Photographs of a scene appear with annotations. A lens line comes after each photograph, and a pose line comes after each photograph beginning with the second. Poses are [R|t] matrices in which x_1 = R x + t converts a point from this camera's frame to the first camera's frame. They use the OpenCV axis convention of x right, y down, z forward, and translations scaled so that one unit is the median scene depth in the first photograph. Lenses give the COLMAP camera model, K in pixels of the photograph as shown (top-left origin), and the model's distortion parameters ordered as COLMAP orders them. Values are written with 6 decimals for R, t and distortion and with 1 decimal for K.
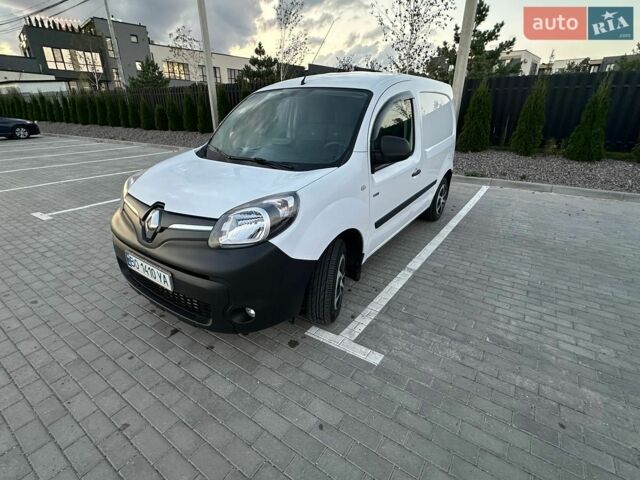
lens RADIAL K [[309.1, 0, 320.0], [0, 309.1, 240.0], [0, 0, 1]] dist [-0.000714, -0.000383]
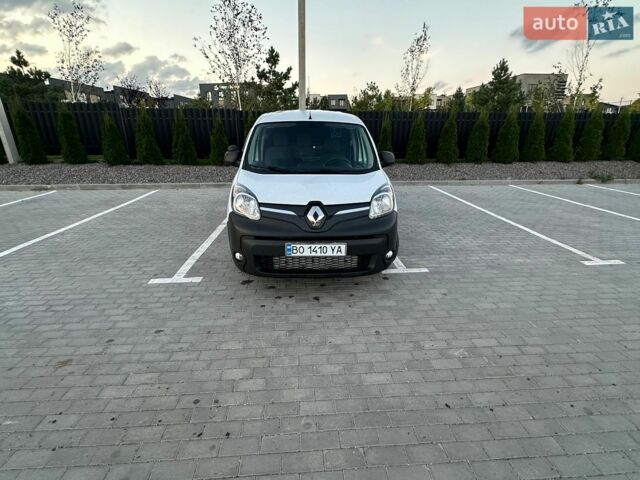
lens RADIAL K [[309.1, 0, 320.0], [0, 309.1, 240.0], [0, 0, 1]] dist [-0.000714, -0.000383]
pose [[0.785994, -0.203542, 0.583767, -0.791987], [0.240622, 0.970512, 0.014411, 0.022191], [-0.569486, 0.129141, 0.811793, -0.088223]]
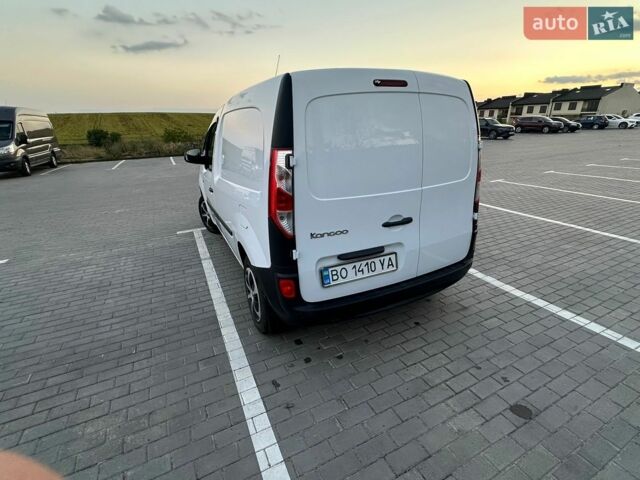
lens RADIAL K [[309.1, 0, 320.0], [0, 309.1, 240.0], [0, 0, 1]] dist [-0.000714, -0.000383]
pose [[-0.487341, 0.320042, -0.812448, 0.966042], [-0.319880, 0.800306, 0.507137, -0.679543], [0.812512, 0.507034, -0.287647, 1.552755]]
